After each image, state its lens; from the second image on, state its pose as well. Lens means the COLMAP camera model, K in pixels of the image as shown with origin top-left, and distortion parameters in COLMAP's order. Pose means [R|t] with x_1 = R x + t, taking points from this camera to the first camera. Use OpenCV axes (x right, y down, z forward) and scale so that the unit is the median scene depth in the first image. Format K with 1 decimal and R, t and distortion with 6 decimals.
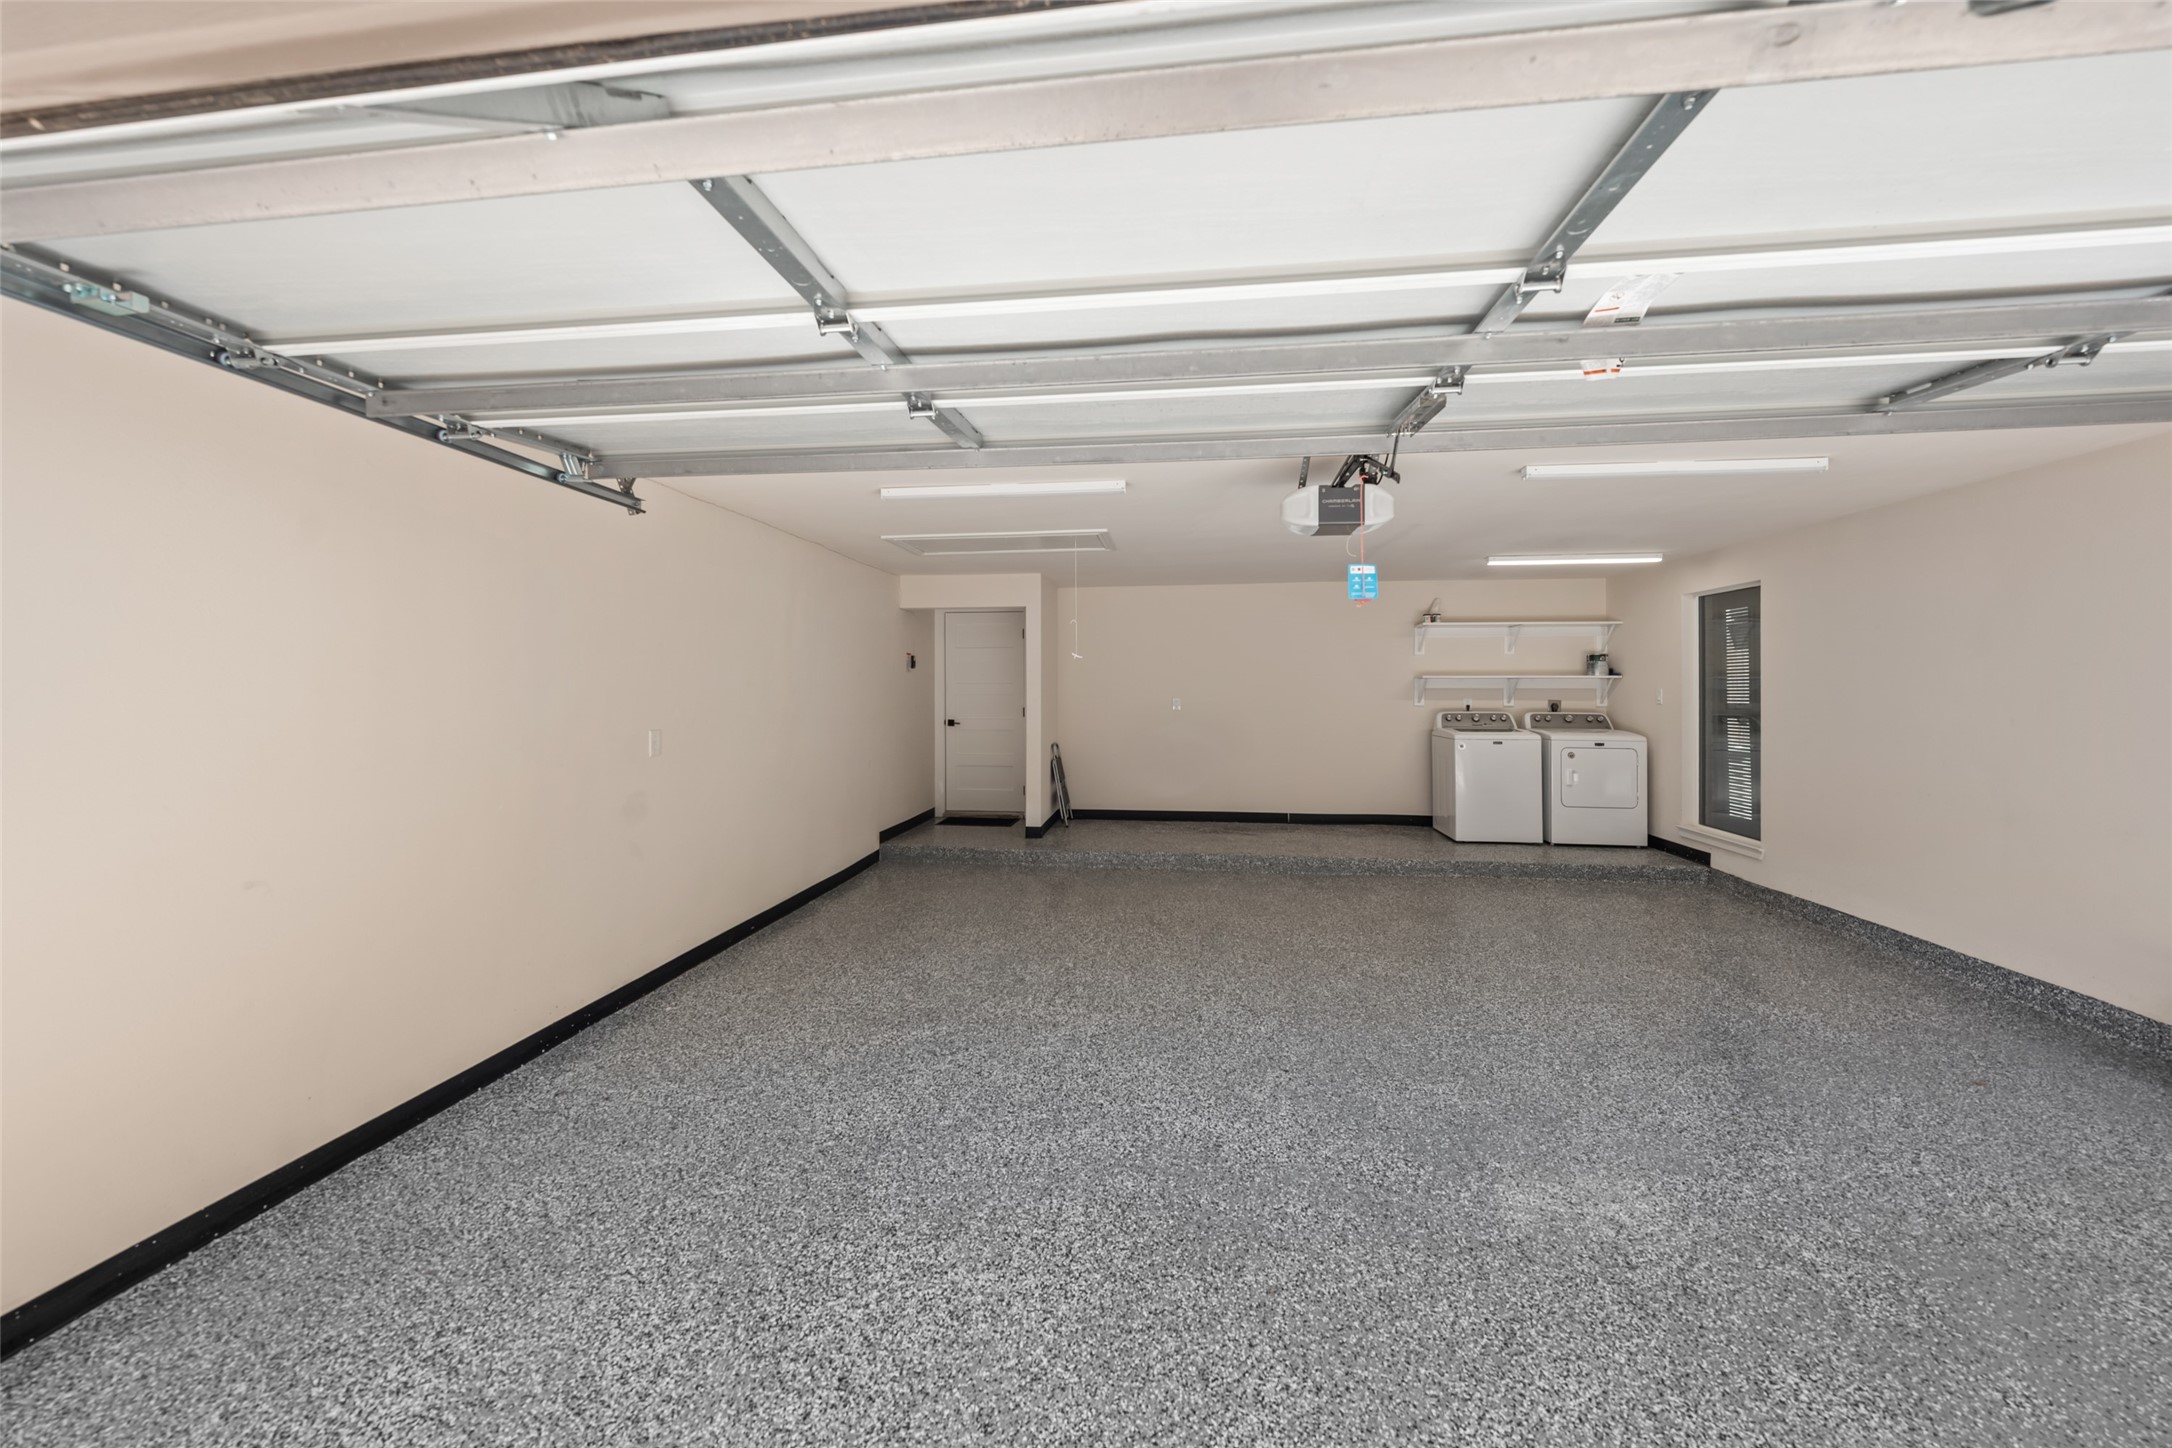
lens RADIAL K [[811.8, 0, 1084.2], [0, 811.8, 682.4], [0, 0, 1]] dist [-0.000580, -0.000017]
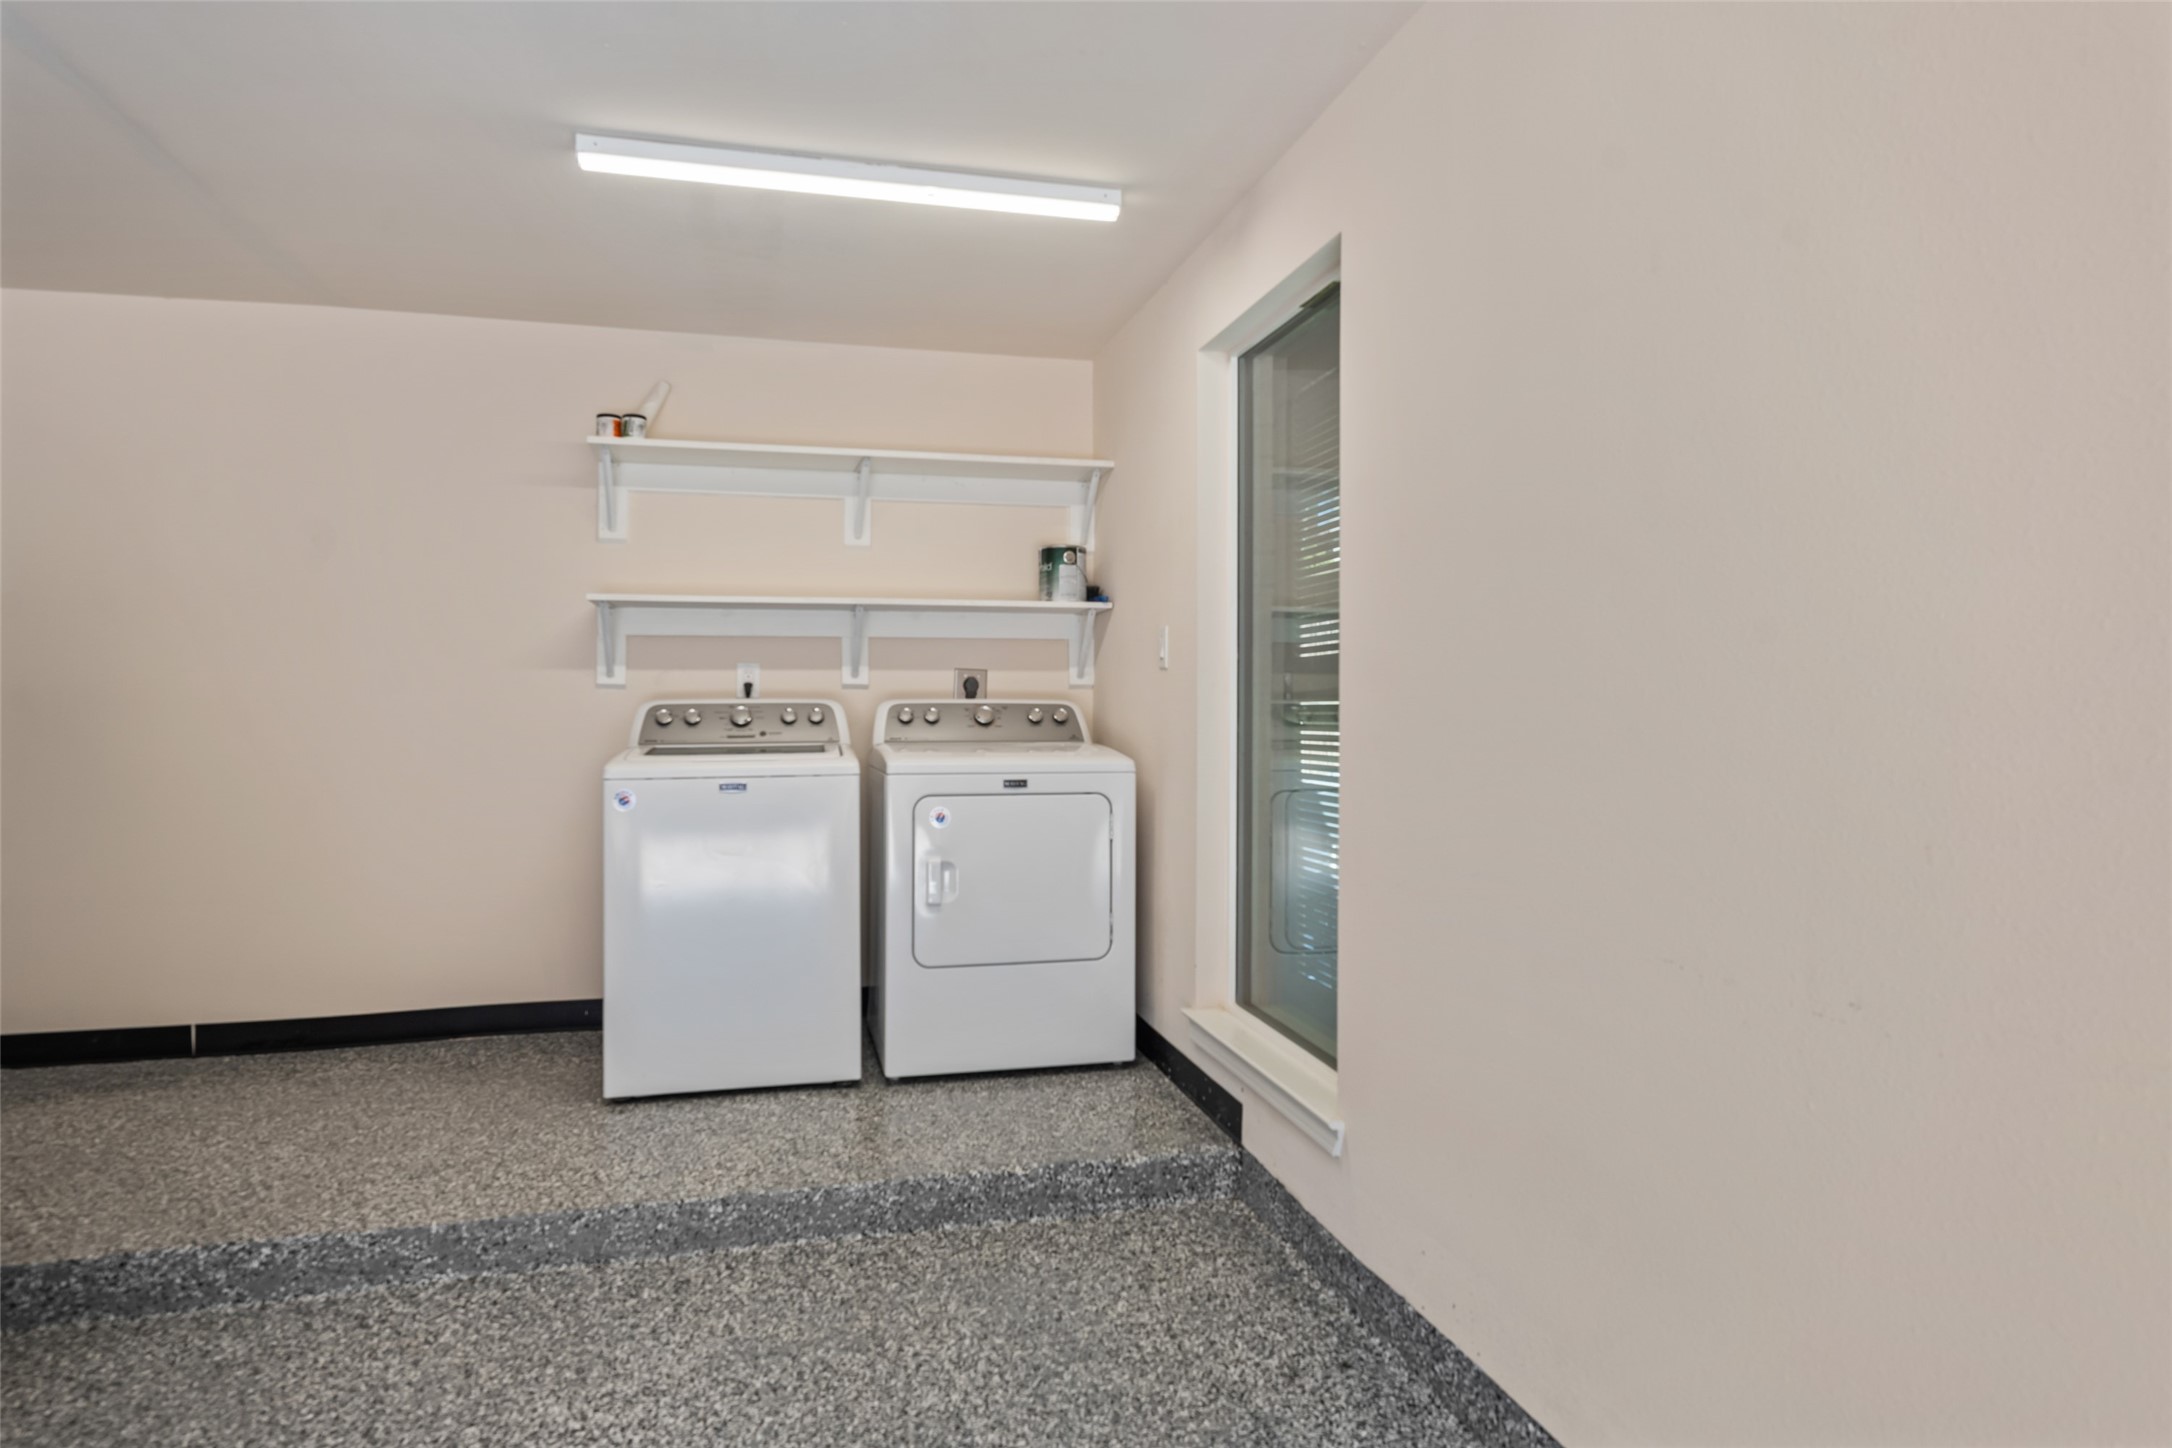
lens RADIAL K [[1243.1, 0, 1085.0], [0, 1243.1, 719.1], [0, 0, 1]] dist [-0.000435, -0.000248]
pose [[0.930609, -0.010361, 0.365867, 0.458046], [0.003695, 0.999814, 0.018915, 0.037704], [-0.365995, -0.016251, 0.930475, 0.480028]]
